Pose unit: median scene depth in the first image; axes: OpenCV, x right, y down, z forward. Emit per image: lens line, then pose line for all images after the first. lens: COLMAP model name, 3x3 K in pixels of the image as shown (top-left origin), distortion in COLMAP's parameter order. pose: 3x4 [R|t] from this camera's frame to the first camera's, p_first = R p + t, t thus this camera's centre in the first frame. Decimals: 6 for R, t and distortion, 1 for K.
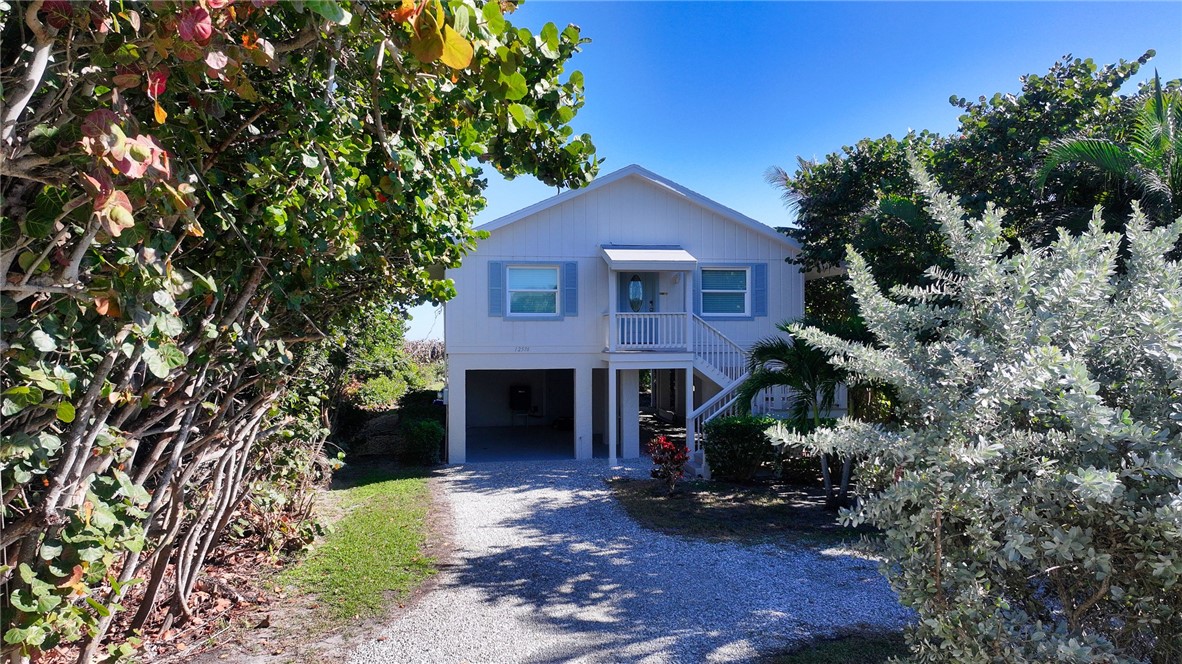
lens RADIAL K [[815.8, 0, 591.0], [0, 815.8, 332.0], [0, 0, 1]] dist [-0.000971, 0.001698]
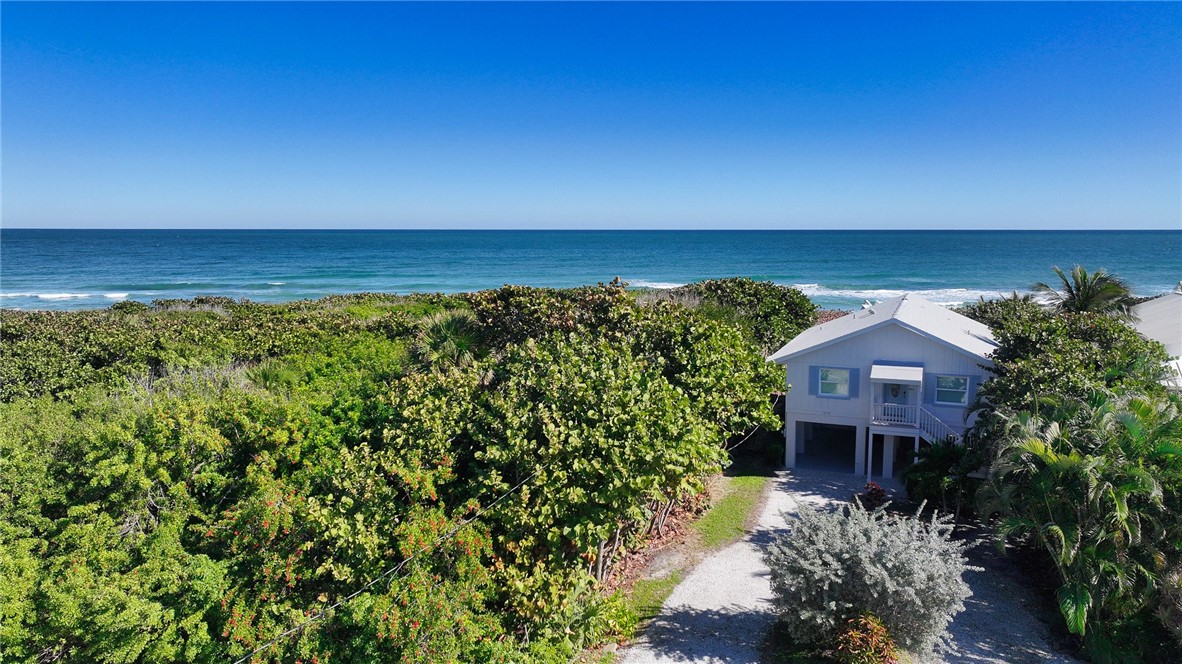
lens RADIAL K [[815.8, 0, 591.0], [0, 815.8, 332.0], [0, 0, 1]] dist [-0.000971, 0.001698]
pose [[0.845710, 0.063898, -0.529803, 0.509393], [0.010588, 0.990601, 0.136375, -0.491567], [0.533537, -0.120943, 0.837085, -0.961892]]
